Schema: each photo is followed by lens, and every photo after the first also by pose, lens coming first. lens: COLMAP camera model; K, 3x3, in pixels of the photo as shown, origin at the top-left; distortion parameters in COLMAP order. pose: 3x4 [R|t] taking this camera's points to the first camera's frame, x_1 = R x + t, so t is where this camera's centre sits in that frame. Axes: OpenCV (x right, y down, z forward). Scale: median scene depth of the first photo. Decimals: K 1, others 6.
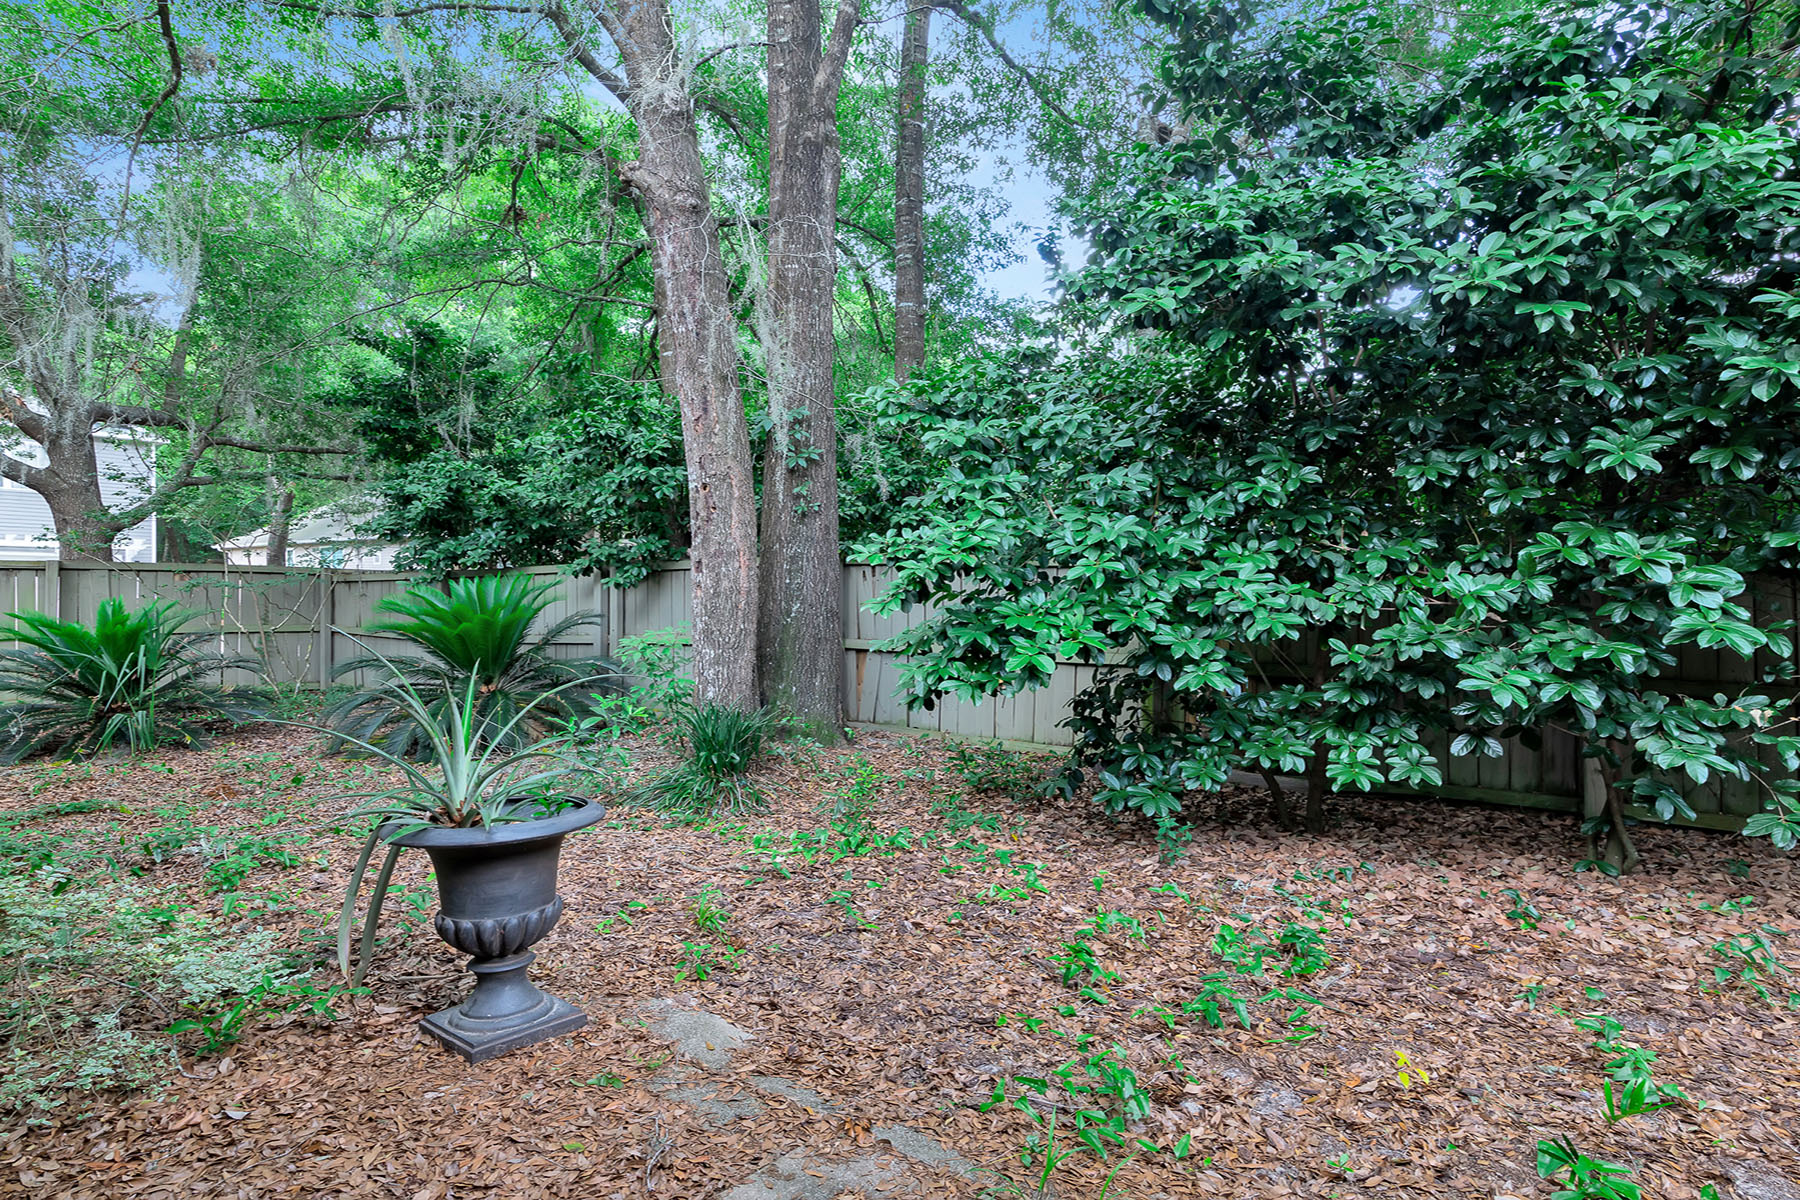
lens RADIAL K [[981.1, 0, 906.4], [0, 981.1, 601.3], [0, 0, 1]] dist [-0.001223, 0.001066]
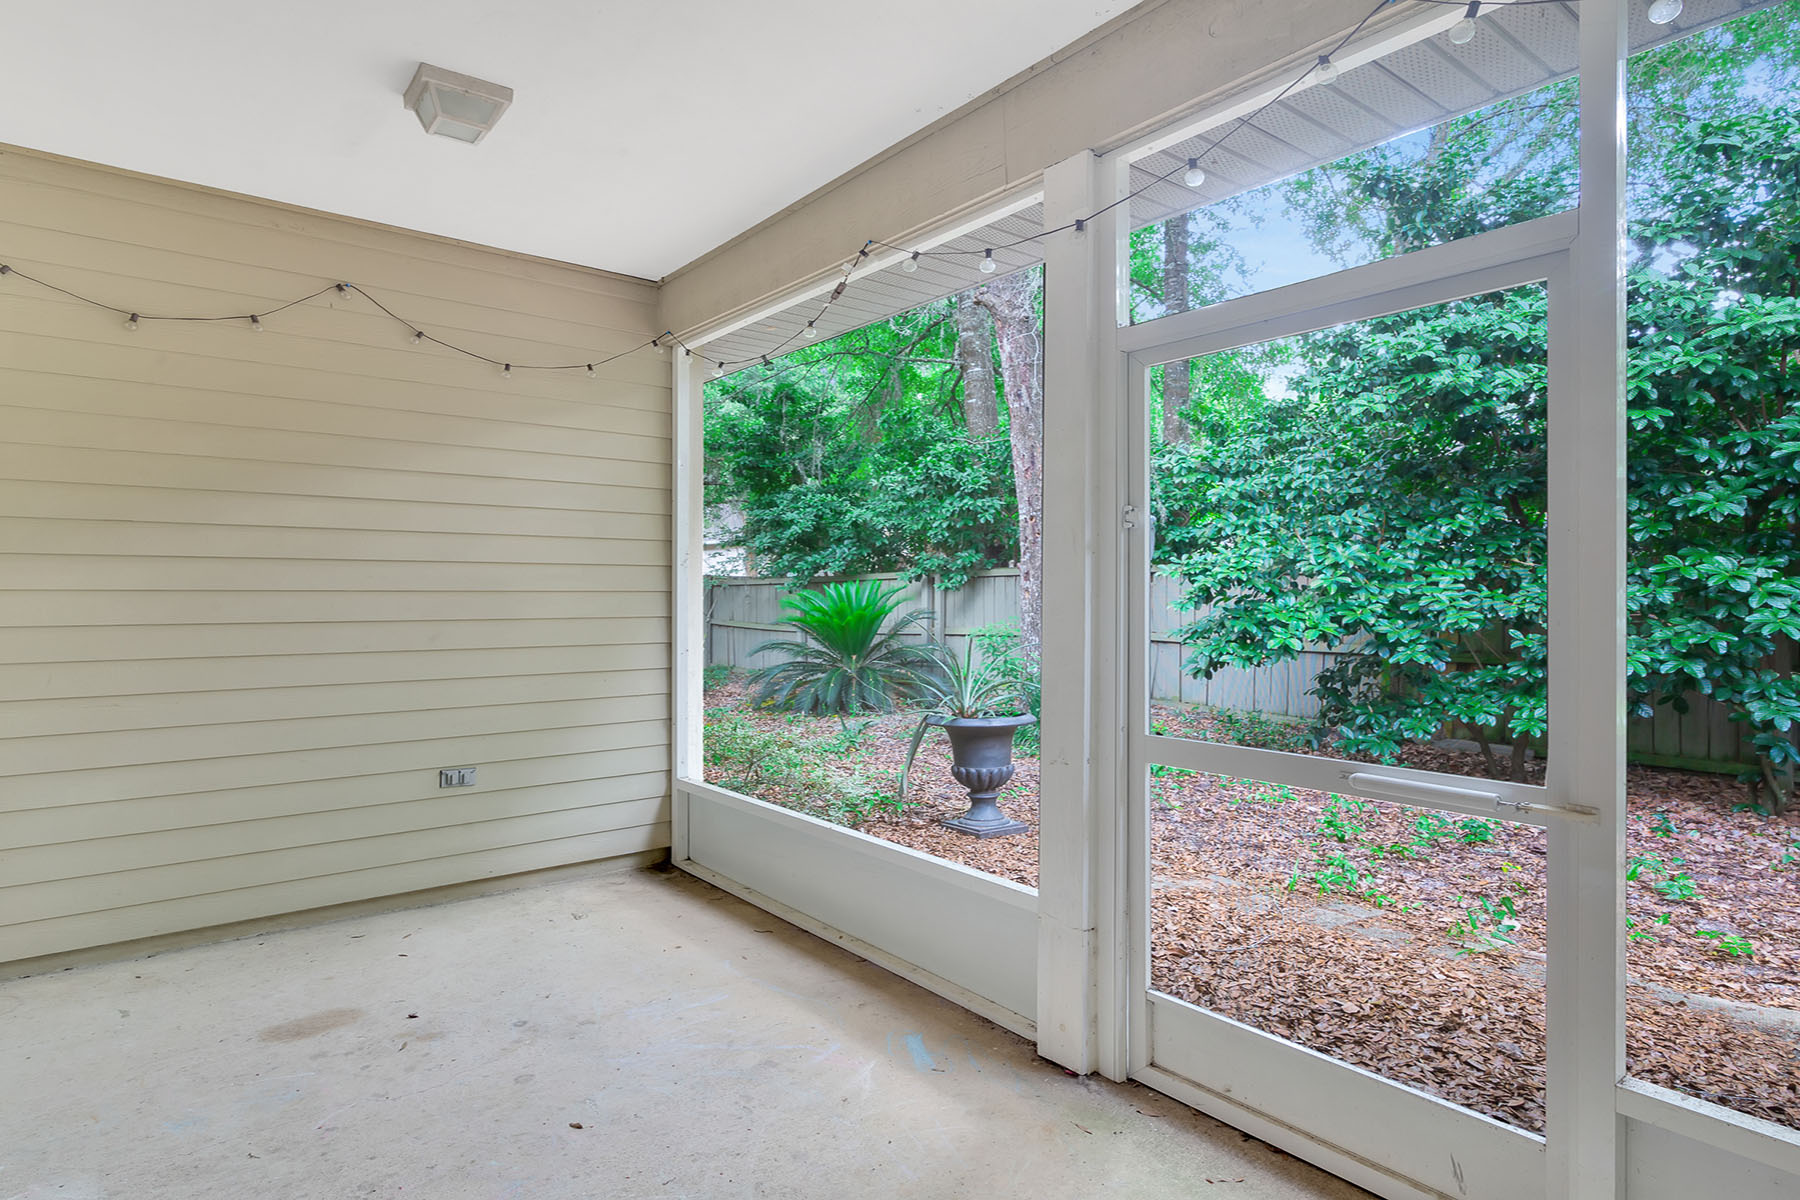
lens RADIAL K [[994.5, 0, 894.6], [0, 994.5, 596.4], [0, 0, 1]] dist [0.003377, 0.000769]
pose [[0.969306, 0.000531, -0.245855, -0.072940], [-0.001529, 0.999991, -0.003869, -0.002848], [0.245851, 0.004127, 0.969299, -0.585106]]
